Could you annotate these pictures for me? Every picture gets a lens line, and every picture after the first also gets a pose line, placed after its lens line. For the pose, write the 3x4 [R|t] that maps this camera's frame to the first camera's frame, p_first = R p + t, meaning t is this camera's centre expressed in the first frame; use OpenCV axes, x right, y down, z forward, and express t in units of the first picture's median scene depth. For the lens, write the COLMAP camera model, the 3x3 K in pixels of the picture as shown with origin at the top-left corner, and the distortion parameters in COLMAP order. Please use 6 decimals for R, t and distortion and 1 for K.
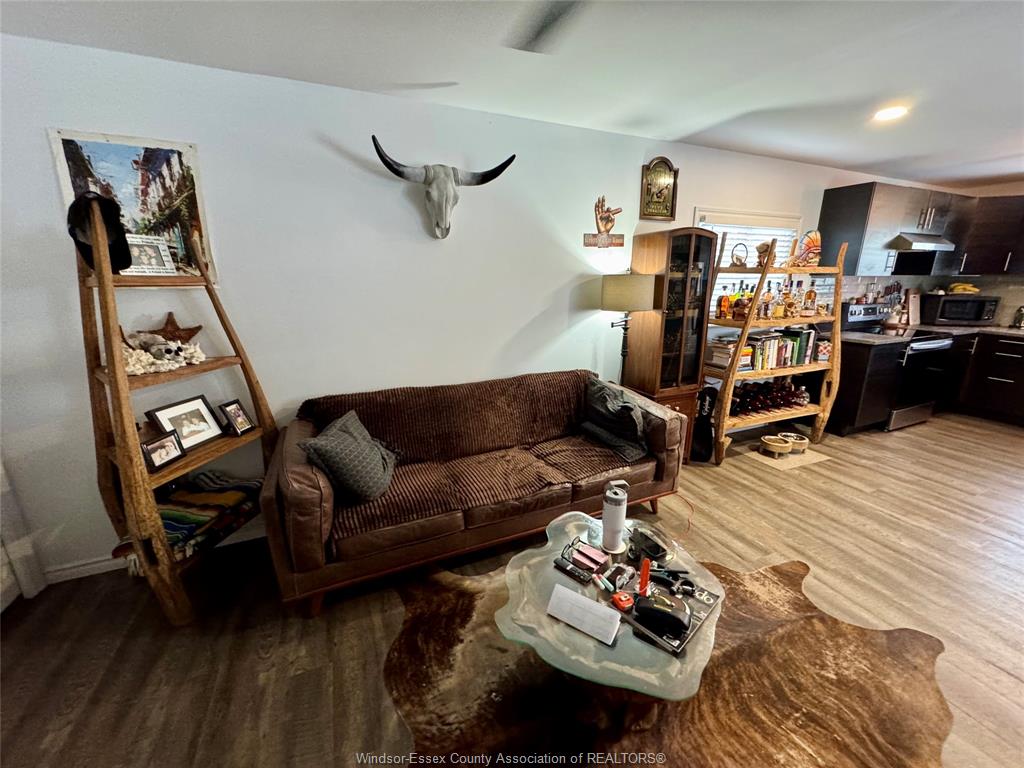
lens RADIAL K [[407.8, 0, 514.5], [0, 407.8, 381.7], [0, 0, 1]] dist [-0.002297, 0.000599]
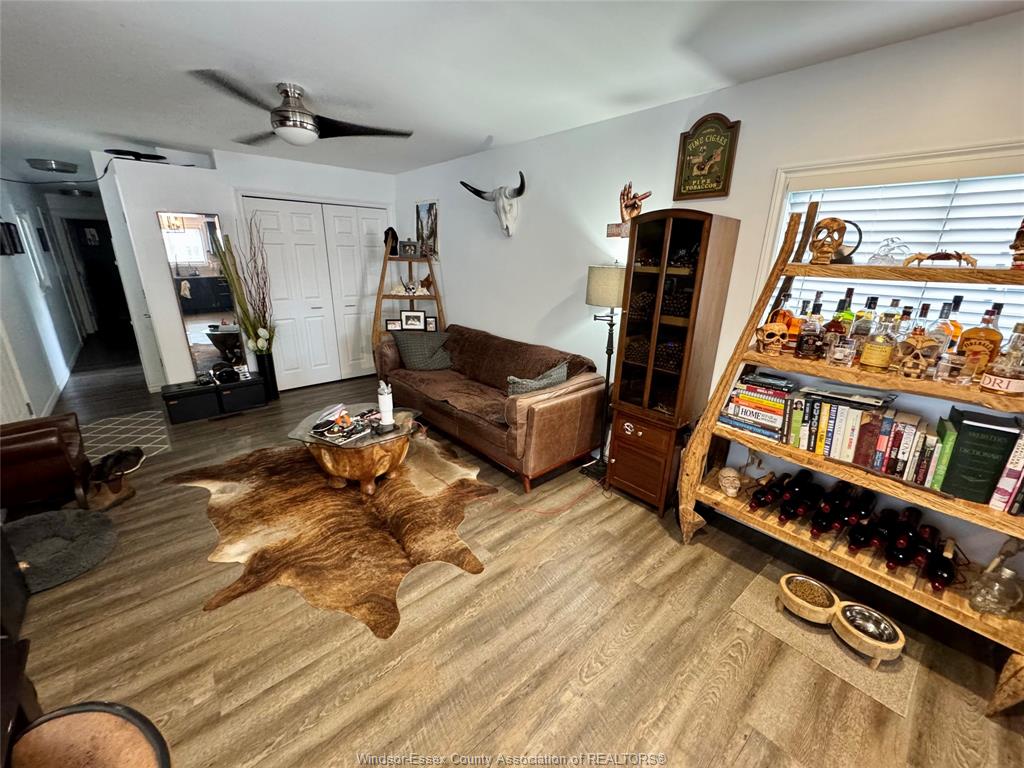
lens RADIAL K [[407.8, 0, 513.8], [0, 407.8, 382.4], [0, 0, 1]] dist [-0.002297, 0.000599]
pose [[0.311003, 0.295603, -0.903270, 1.094163], [-0.263850, 0.939896, 0.216744, -0.150985], [0.913050, 0.170920, 0.370305, 0.474406]]
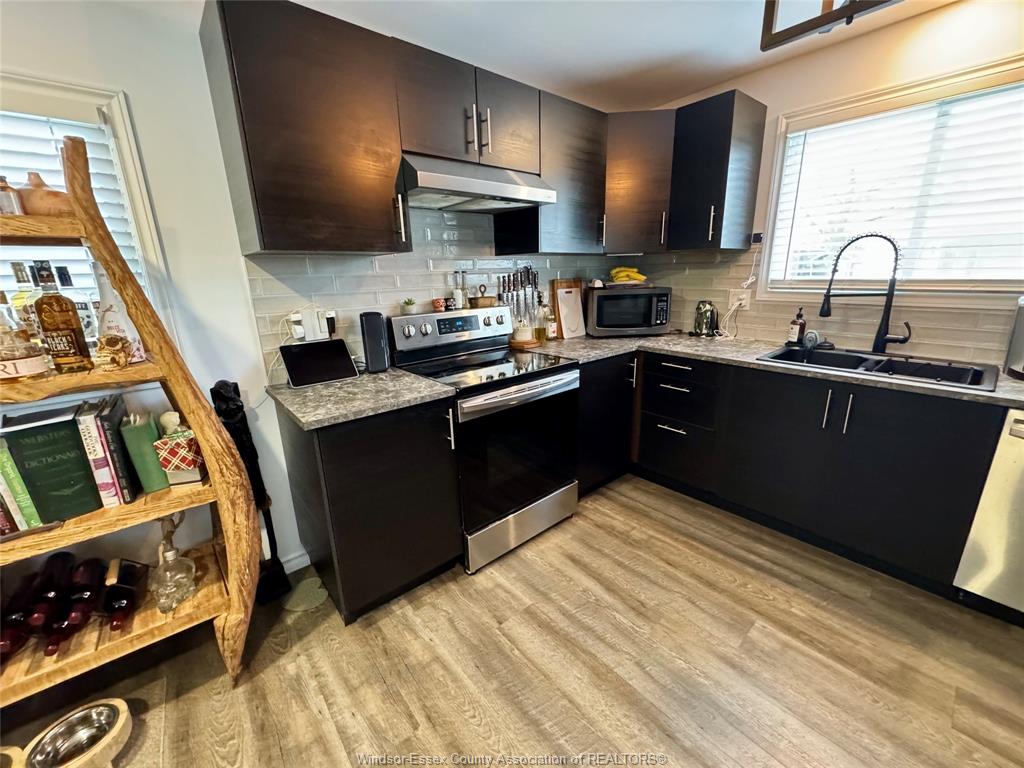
lens RADIAL K [[407.8, 0, 513.6], [0, 407.8, 382.5], [0, 0, 1]] dist [-0.002297, 0.000599]
pose [[0.957812, -0.100598, 0.269215, 1.171342], [0.100770, 0.994822, 0.013218, -0.145194], [-0.269151, 0.014469, 0.962989, 0.701969]]
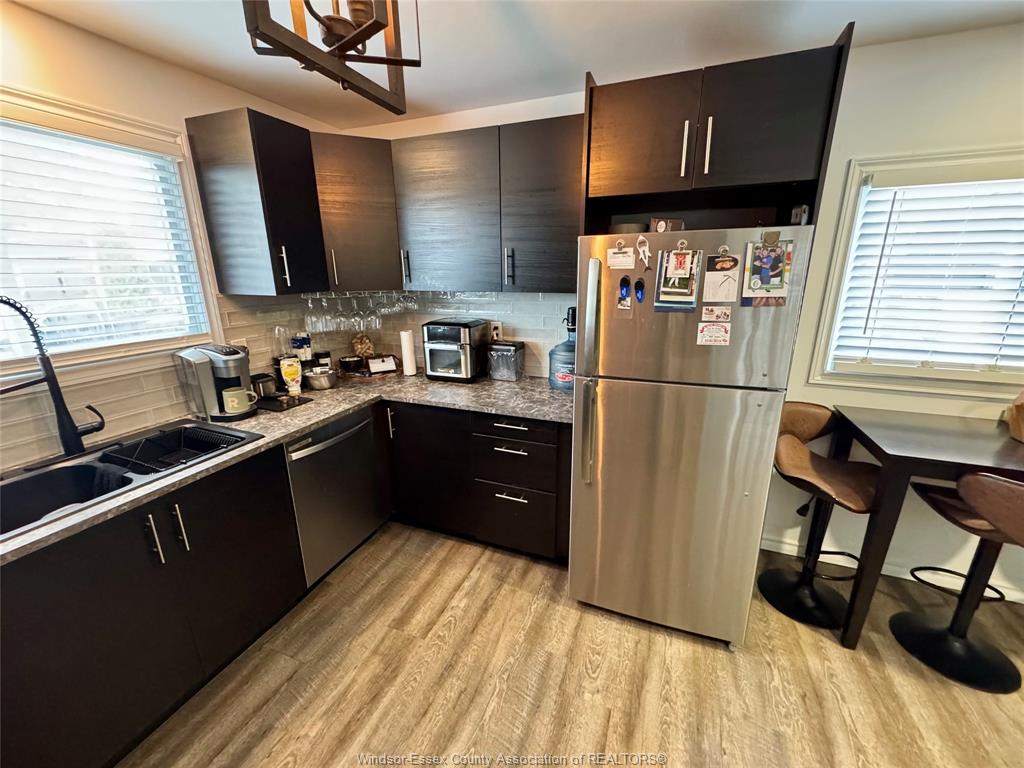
lens RADIAL K [[407.8, 0, 509.3], [0, 407.8, 382.2], [0, 0, 1]] dist [-0.002297, 0.000599]
pose [[-0.700052, -0.187528, 0.689029, 1.247837], [0.194021, 0.878653, 0.436262, -0.320378], [-0.687229, 0.439092, -0.578718, 1.092124]]
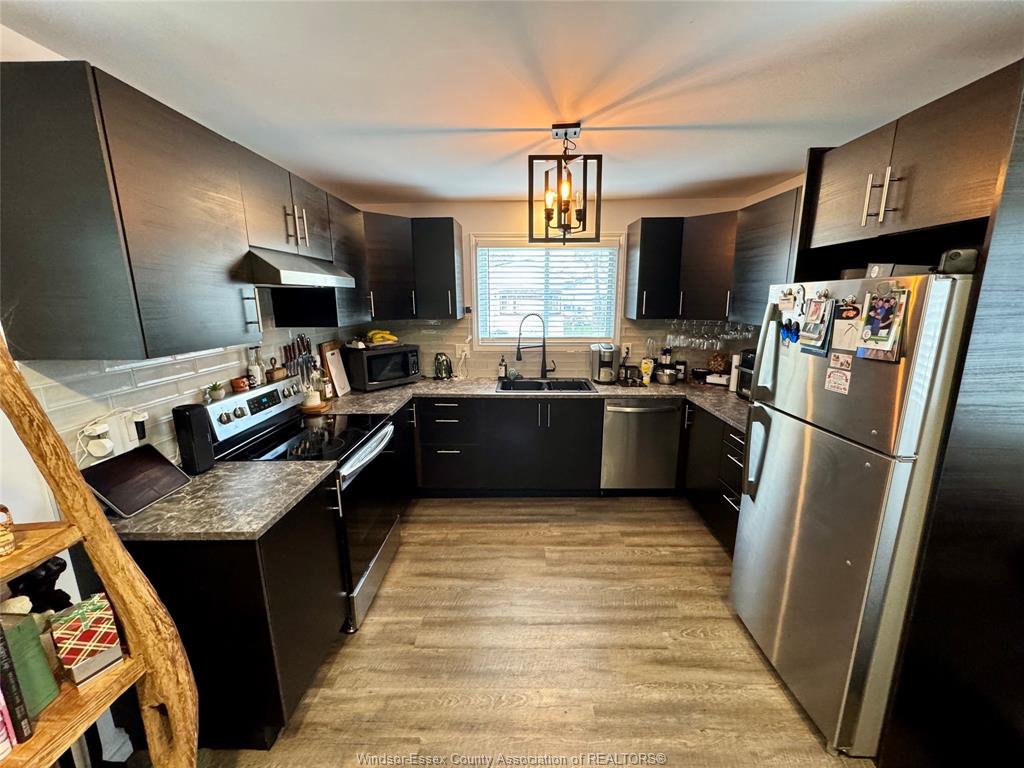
lens RADIAL K [[407.8, 0, 514.6], [0, 407.8, 382.3], [0, 0, 1]] dist [-0.002297, 0.000599]
pose [[0.417292, -0.188795, 0.888945, 0.821660], [0.242836, 0.965778, 0.091120, -0.246214], [-0.875727, 0.177844, 0.448858, 0.730483]]
